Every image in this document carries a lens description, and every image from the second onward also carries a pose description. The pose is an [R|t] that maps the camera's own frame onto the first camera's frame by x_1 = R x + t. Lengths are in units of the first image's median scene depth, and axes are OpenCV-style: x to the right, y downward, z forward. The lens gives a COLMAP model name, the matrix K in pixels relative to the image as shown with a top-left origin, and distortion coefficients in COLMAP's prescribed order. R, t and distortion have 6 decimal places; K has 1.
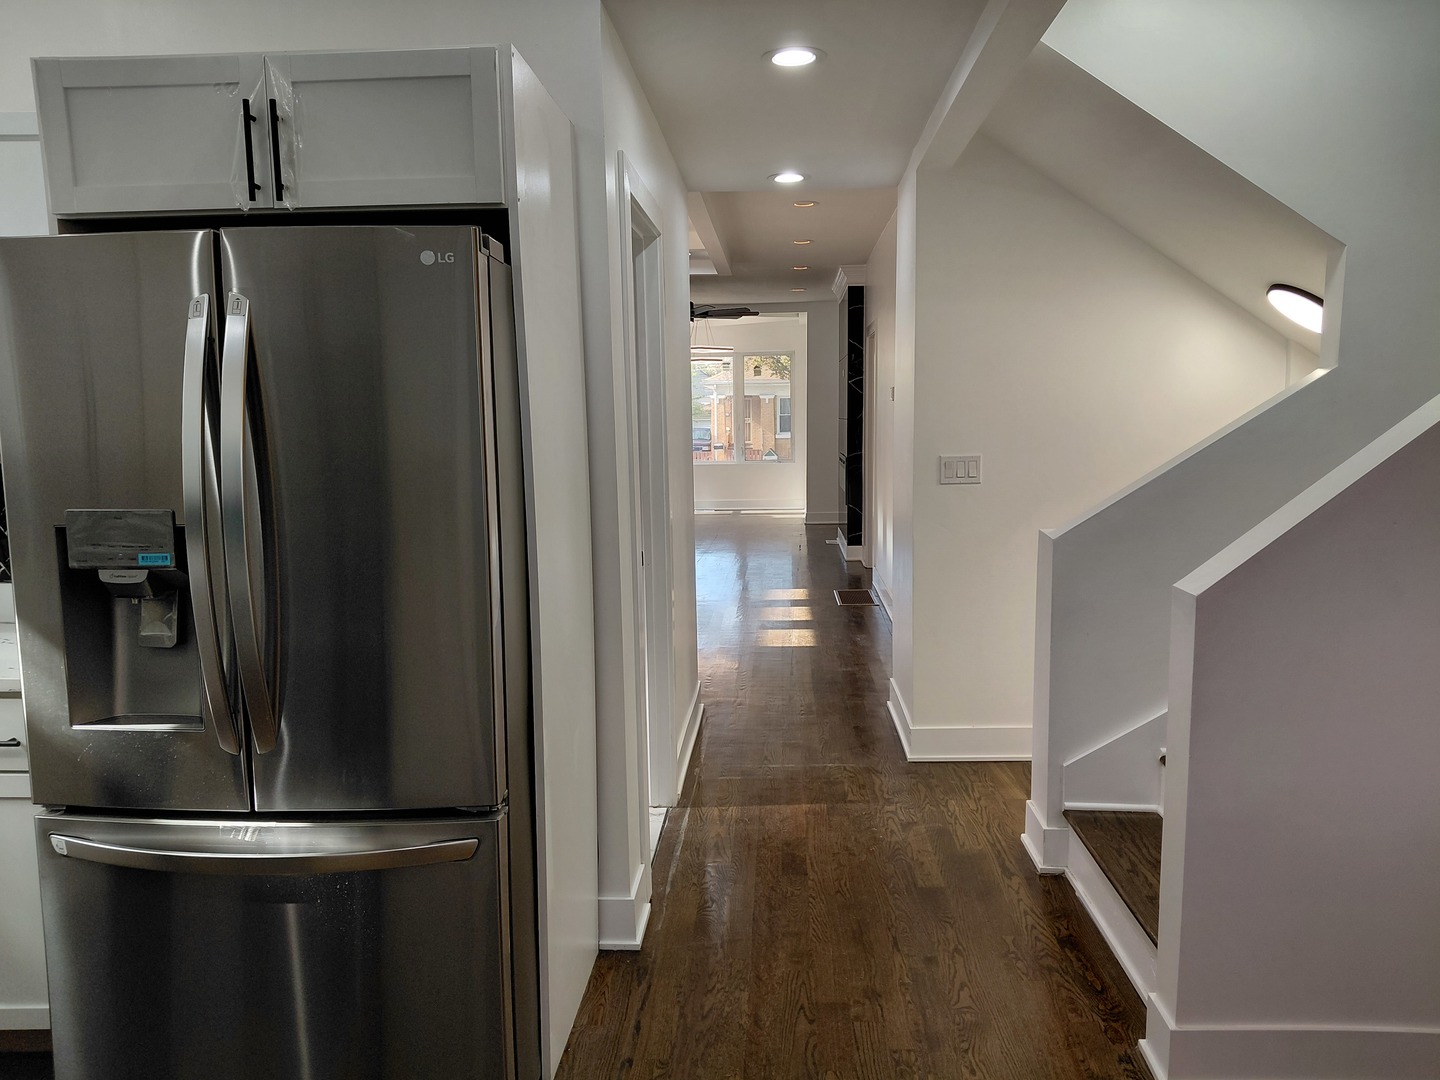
lens RADIAL K [[1047.0, 0, 722.8], [0, 1047.0, 540.3], [0, 0, 1]] dist [0.012297, -0.001278]
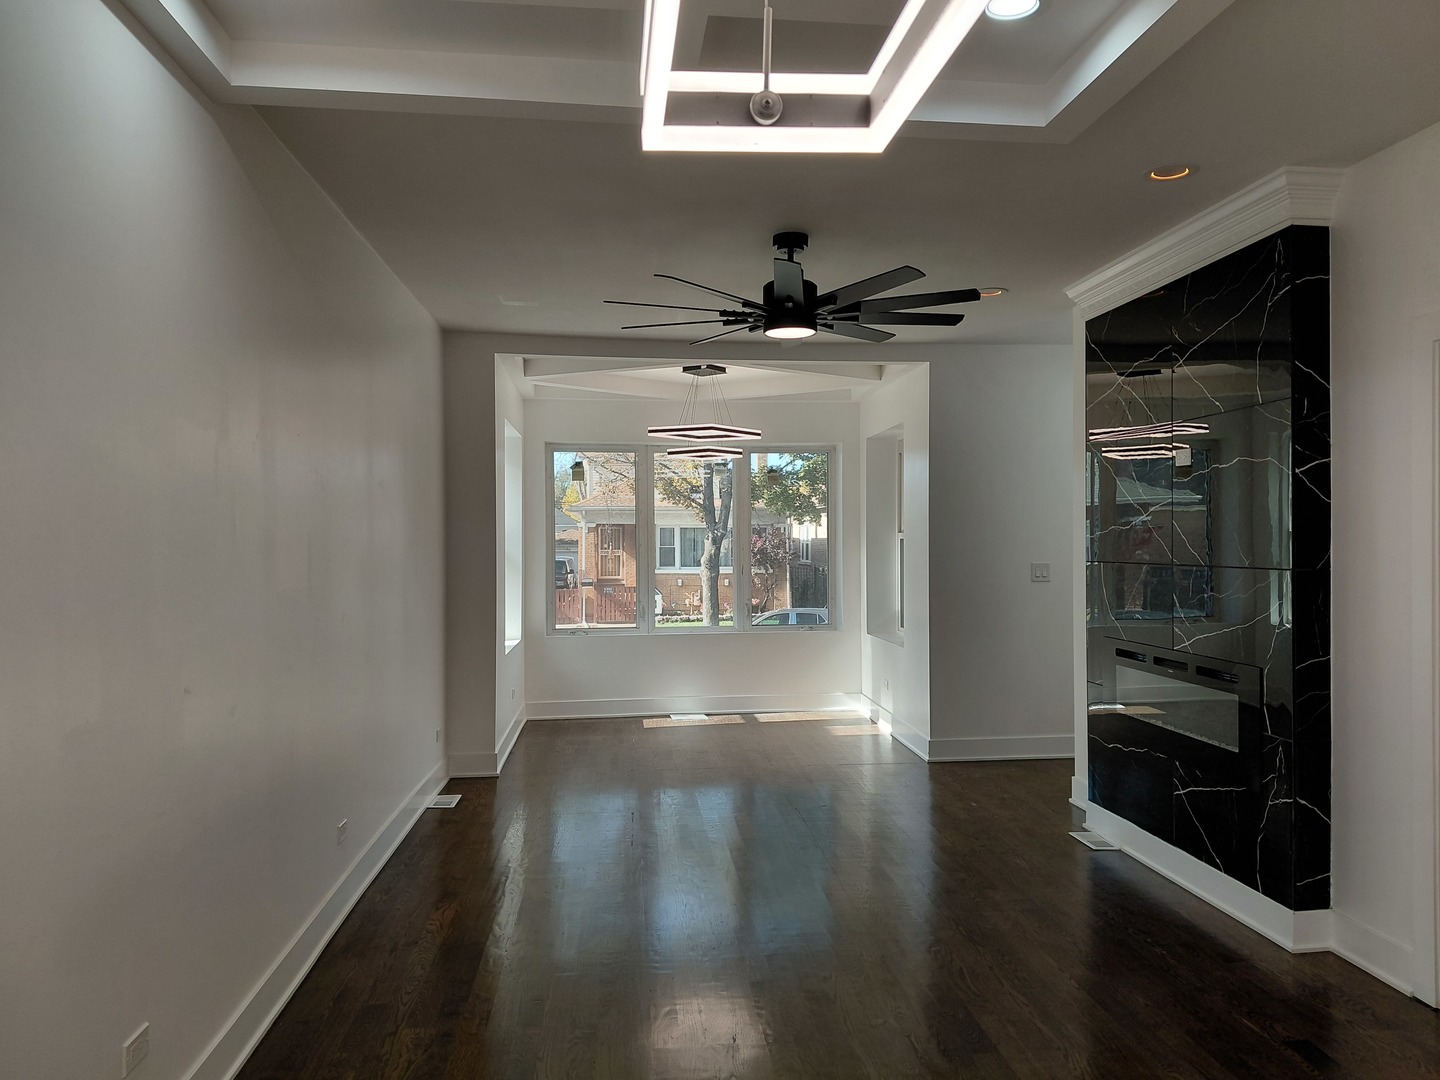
lens RADIAL K [[1047.0, 0, 719.7], [0, 1047.0, 542.0], [0, 0, 1]] dist [0.012297, -0.001278]
pose [[0.987508, 0.009748, 0.157266, -0.031898], [0.009598, 0.992509, -0.121790, -0.018275], [-0.157275, 0.121779, 0.980018, 0.148520]]
